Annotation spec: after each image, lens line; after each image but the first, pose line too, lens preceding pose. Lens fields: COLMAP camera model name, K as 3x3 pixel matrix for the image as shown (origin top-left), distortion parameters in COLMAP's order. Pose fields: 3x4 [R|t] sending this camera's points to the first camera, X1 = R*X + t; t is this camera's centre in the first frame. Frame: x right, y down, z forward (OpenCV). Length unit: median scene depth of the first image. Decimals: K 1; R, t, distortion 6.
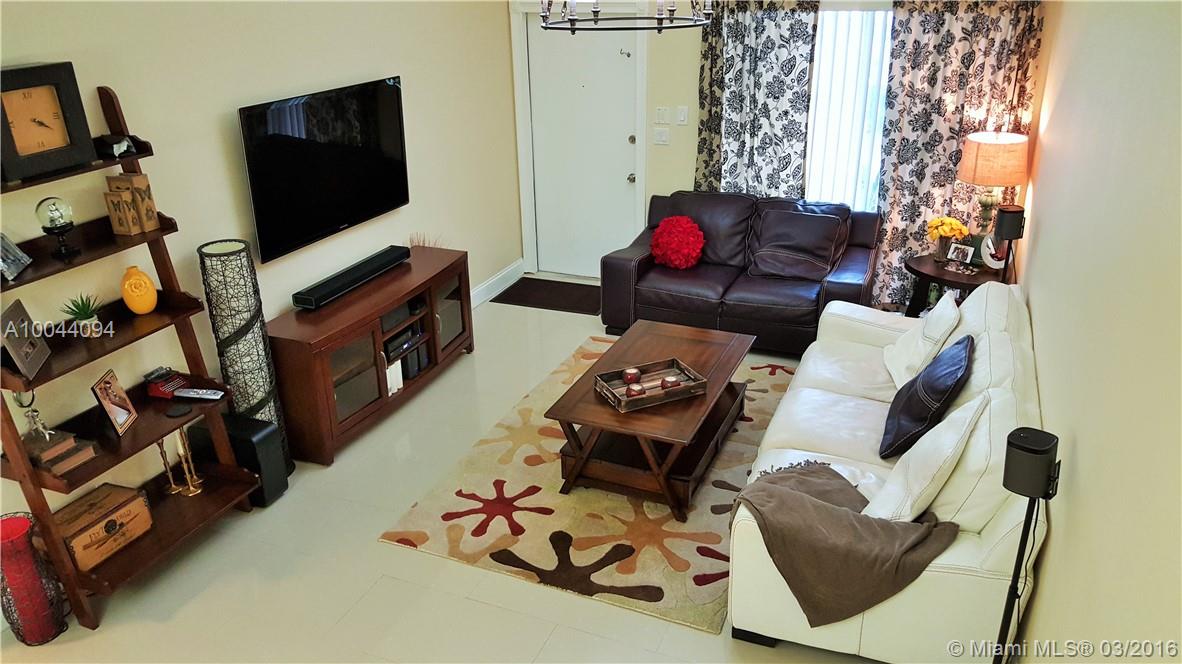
lens RADIAL K [[870.8, 0, 591.0], [0, 870.8, 332.0], [0, 0, 1]] dist [0.114450, -0.218621]
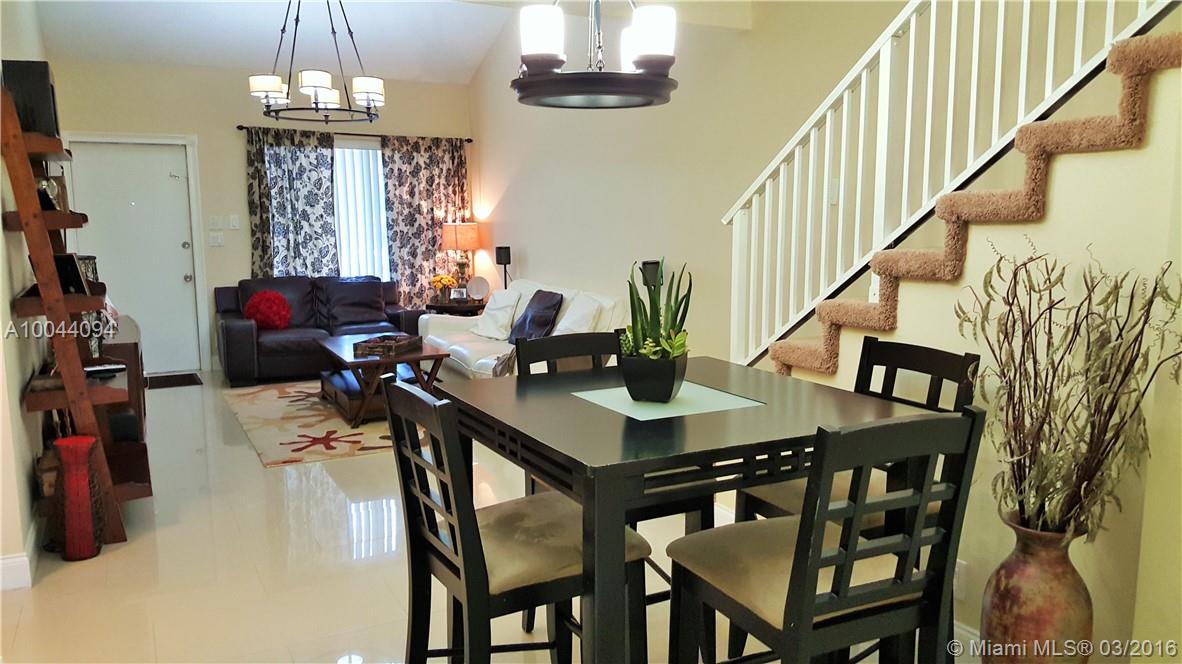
lens RADIAL K [[870.8, 0, 591.0], [0, 870.8, 332.0], [0, 0, 1]] dist [0.114450, -0.218621]
pose [[0.627565, -0.083434, 0.774080, -0.618163], [0.293892, 0.946072, -0.136293, 0.245931], [-0.720964, 0.313029, 0.618242, -0.116653]]
